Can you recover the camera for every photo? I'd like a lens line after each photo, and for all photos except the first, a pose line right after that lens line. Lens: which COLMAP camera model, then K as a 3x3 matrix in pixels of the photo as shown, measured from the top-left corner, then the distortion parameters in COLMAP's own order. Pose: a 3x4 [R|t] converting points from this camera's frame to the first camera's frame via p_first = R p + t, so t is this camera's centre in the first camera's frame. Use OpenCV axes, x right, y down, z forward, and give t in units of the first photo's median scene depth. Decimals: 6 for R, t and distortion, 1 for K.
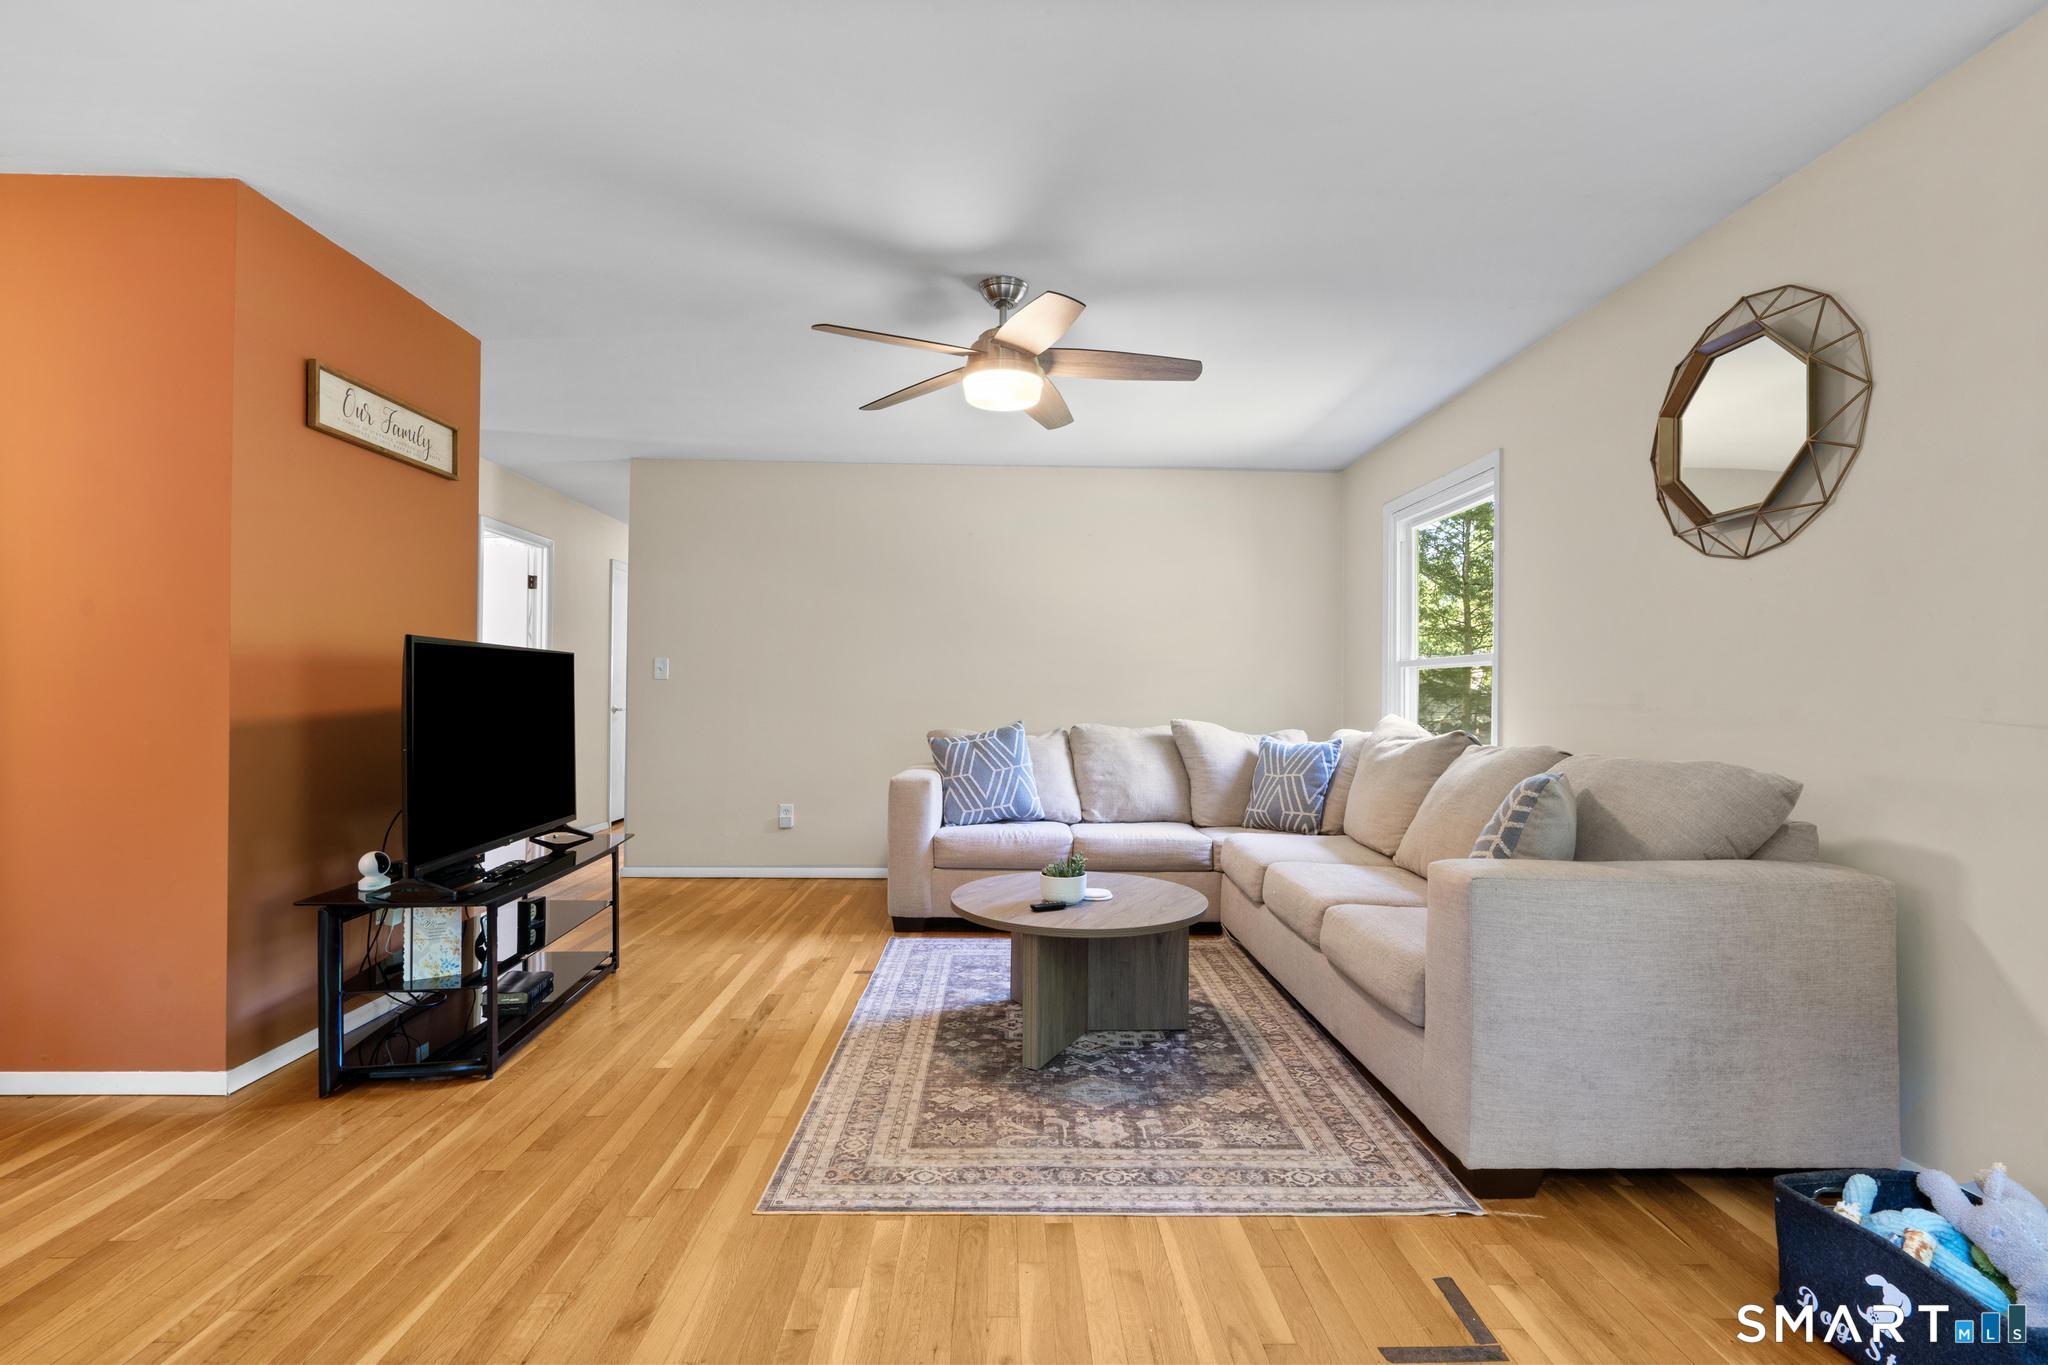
lens RADIAL K [[917.9, 0, 1019.2], [0, 917.9, 686.9], [0, 0, 1]] dist [-0.011072, 0.004247]
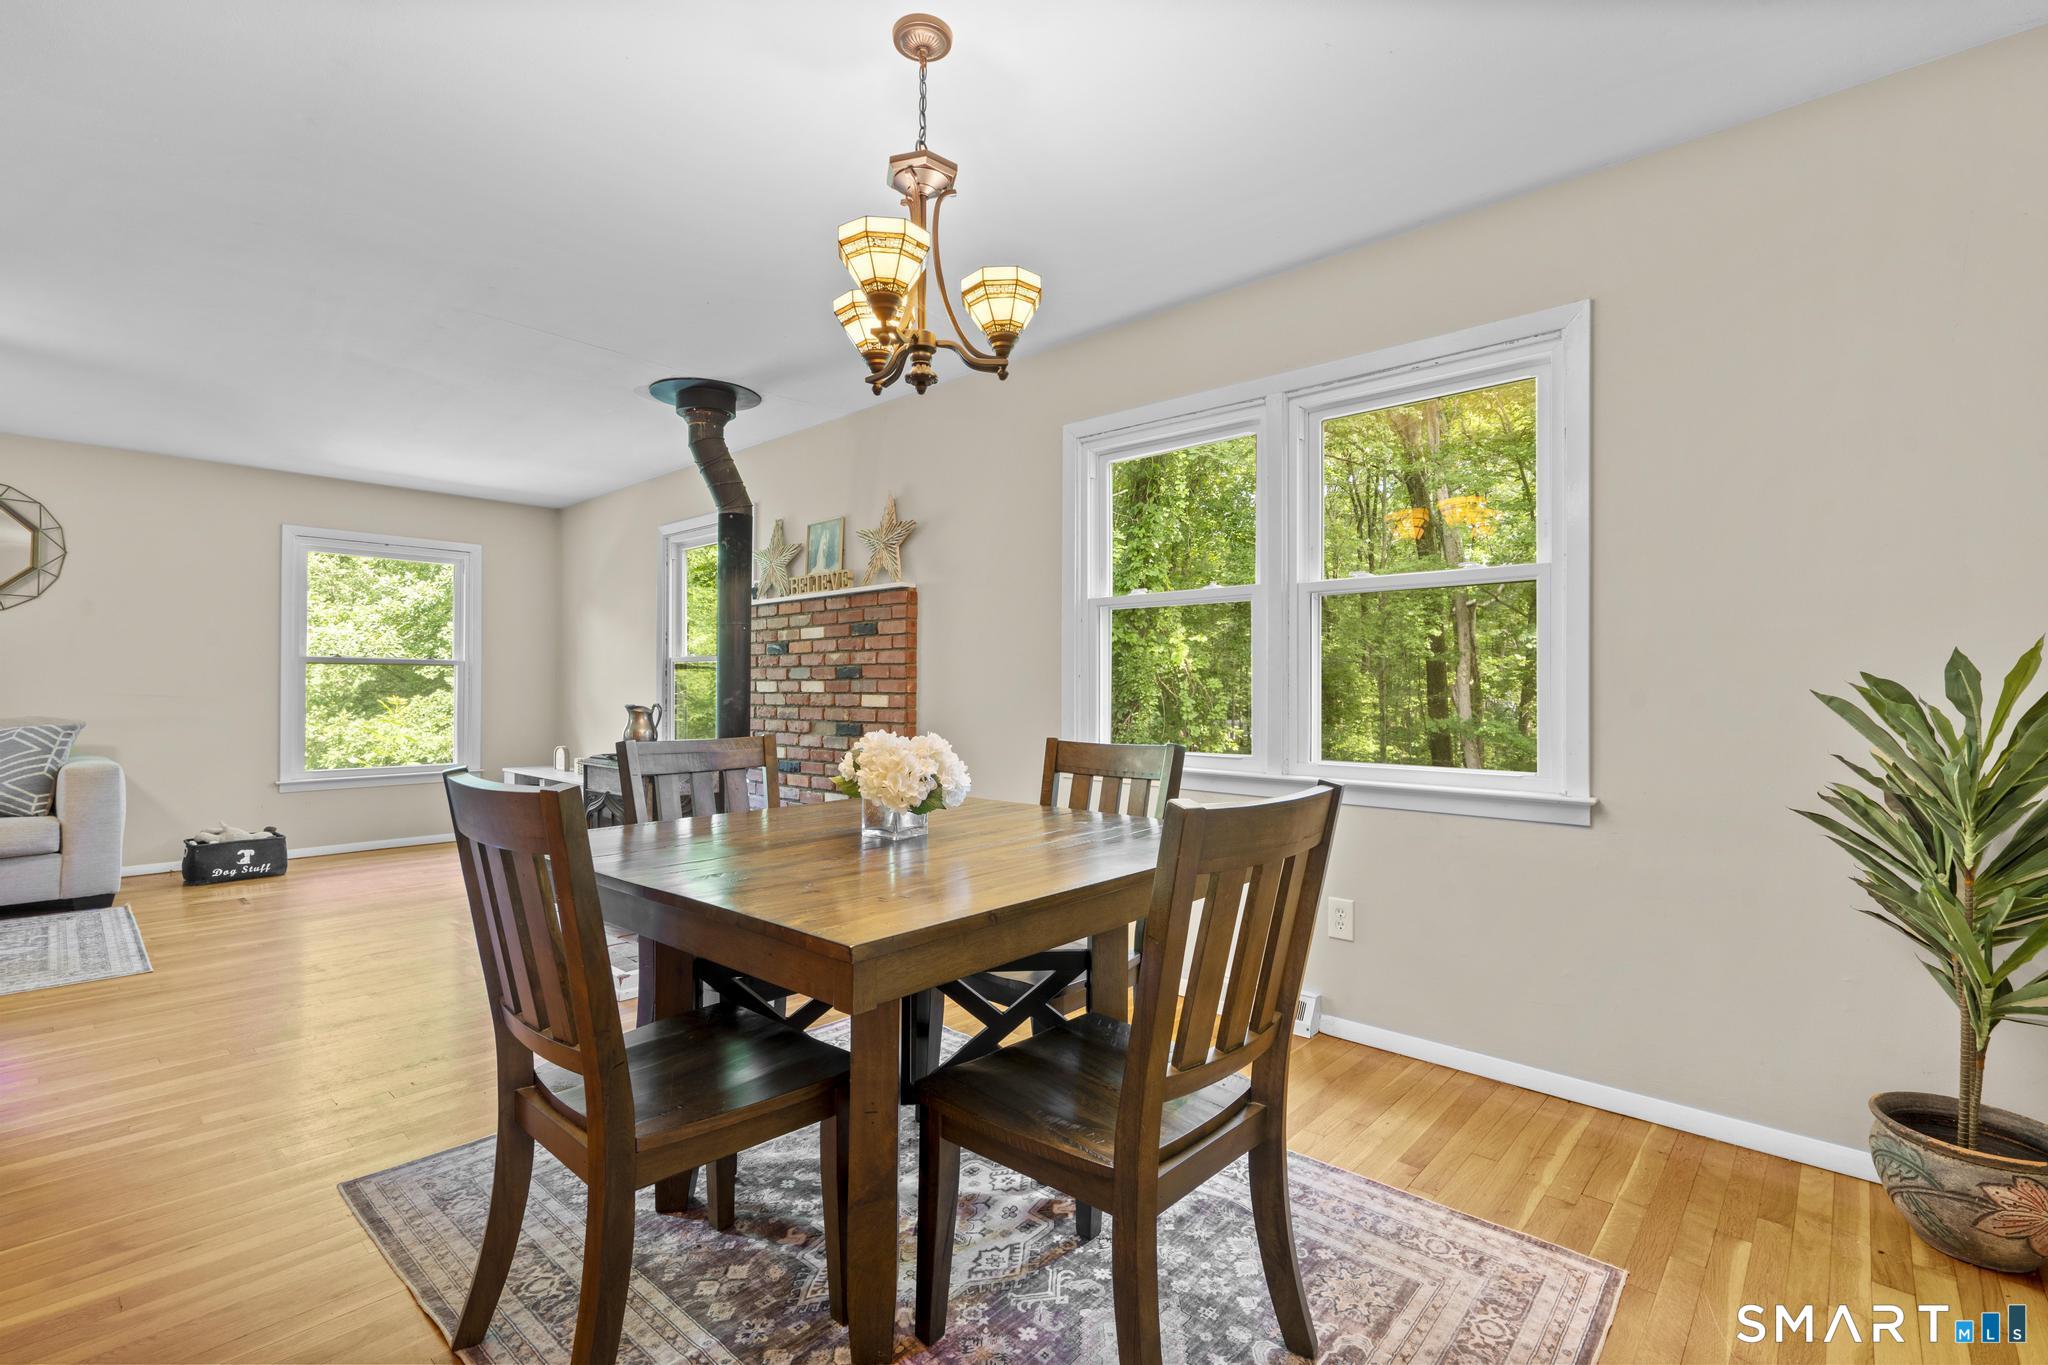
lens RADIAL K [[917.9, 0, 1019.2], [0, 917.9, 684.7], [0, 0, 1]] dist [-0.011072, 0.004247]
pose [[-0.722681, -0.006724, 0.691149, -1.881420], [-0.014407, 0.999882, -0.005337, -0.009707], [-0.691031, -0.013814, -0.722693, 0.760354]]
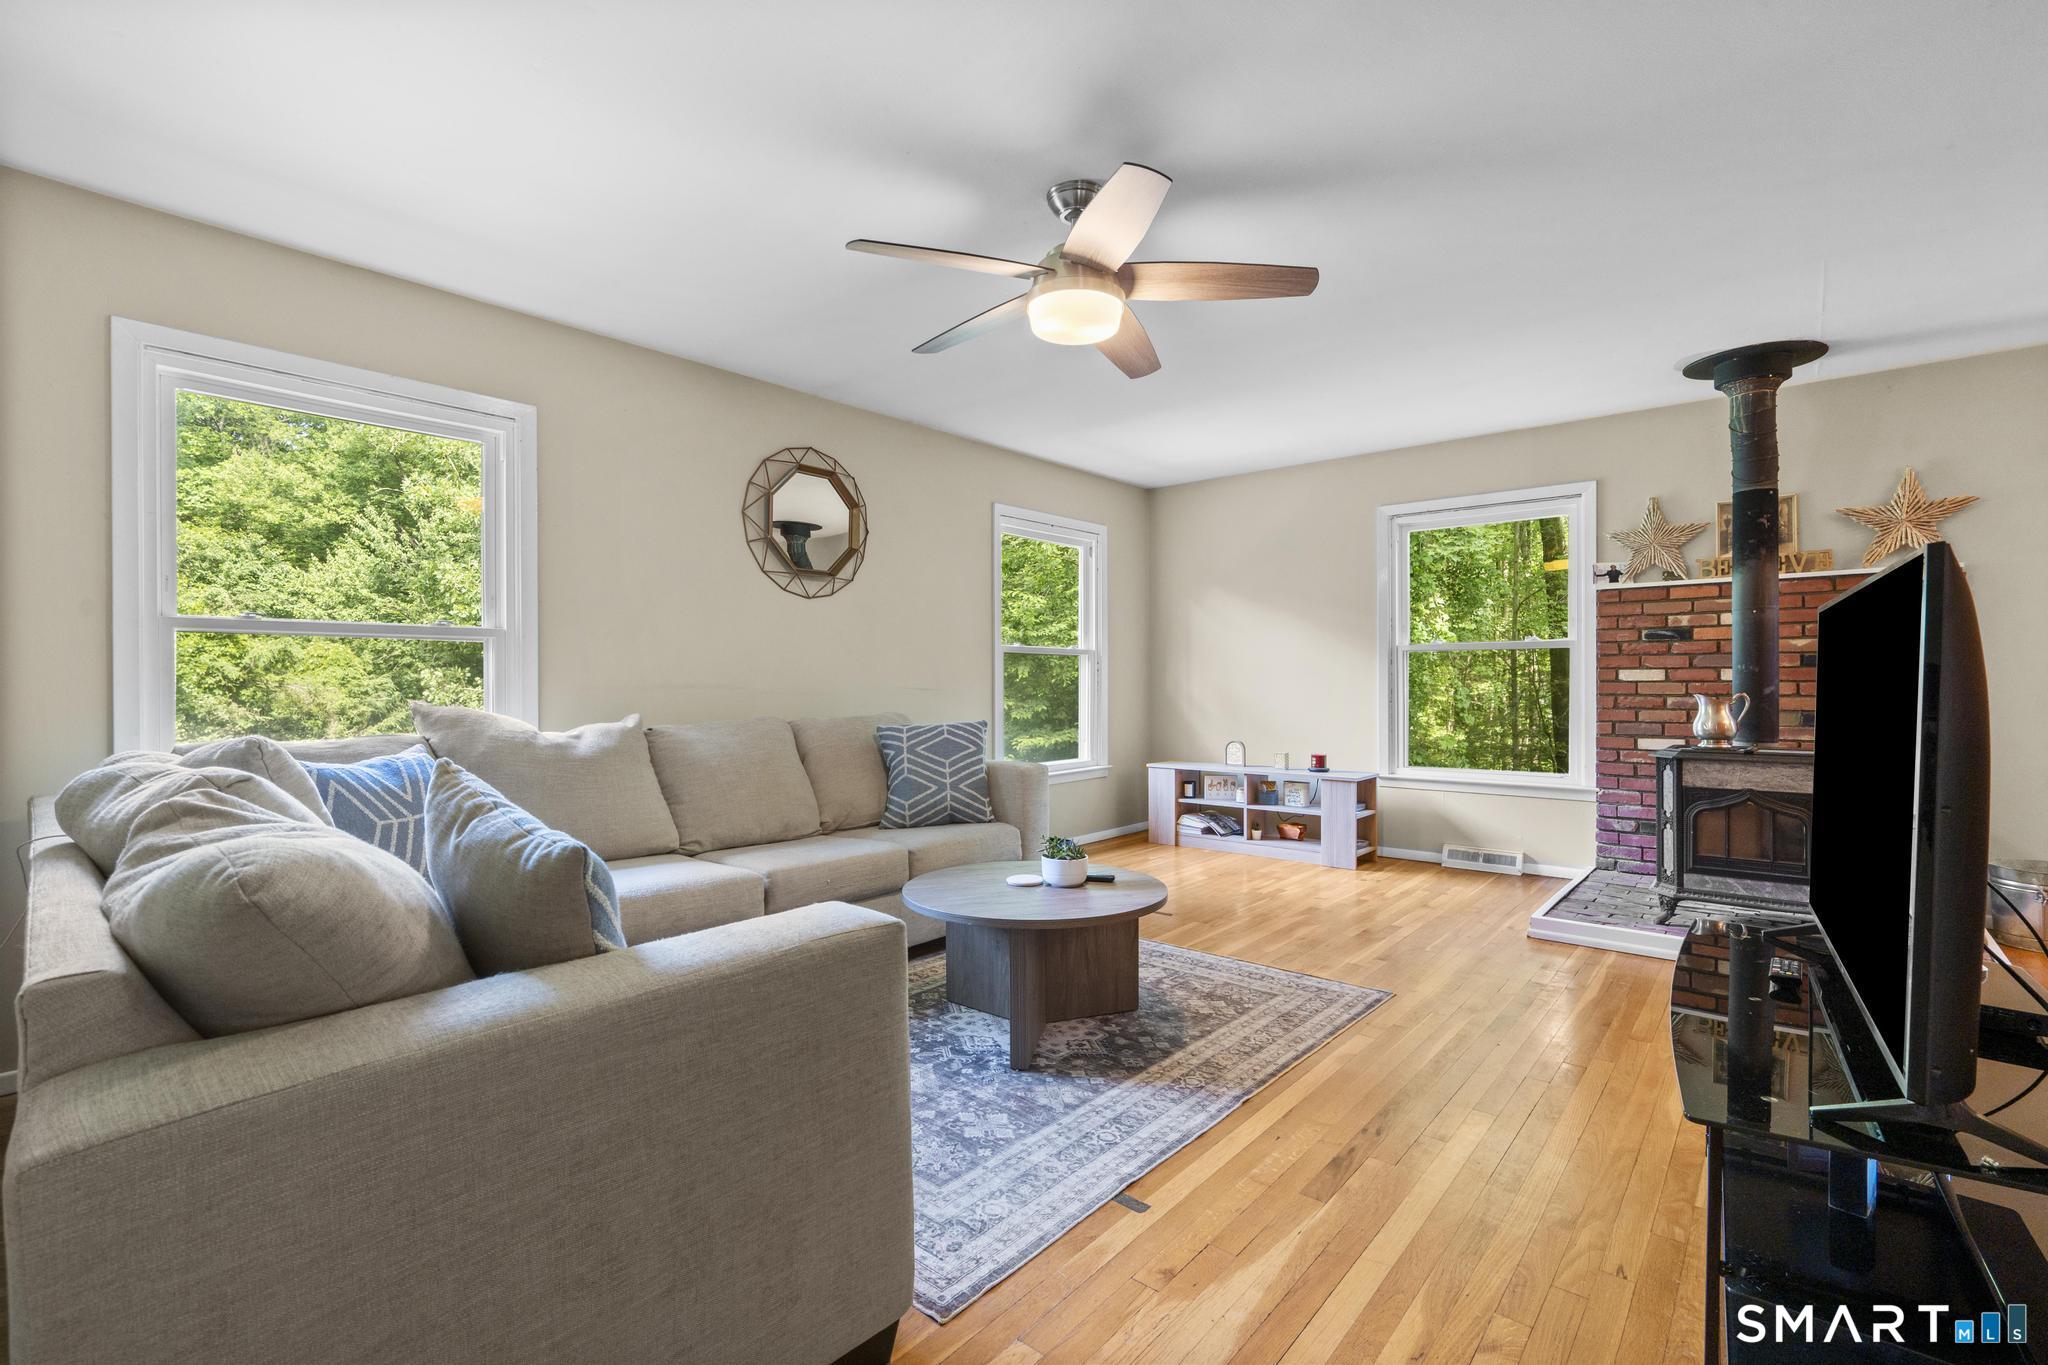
lens RADIAL K [[917.9, 0, 1029.0], [0, 917.9, 684.8], [0, 0, 1]] dist [-0.011072, 0.004247]
pose [[-0.751020, -0.008144, 0.660229, -0.592315], [-0.008084, 0.999962, 0.003139, 0.013115], [-0.660230, -0.002980, -0.751057, 1.804526]]
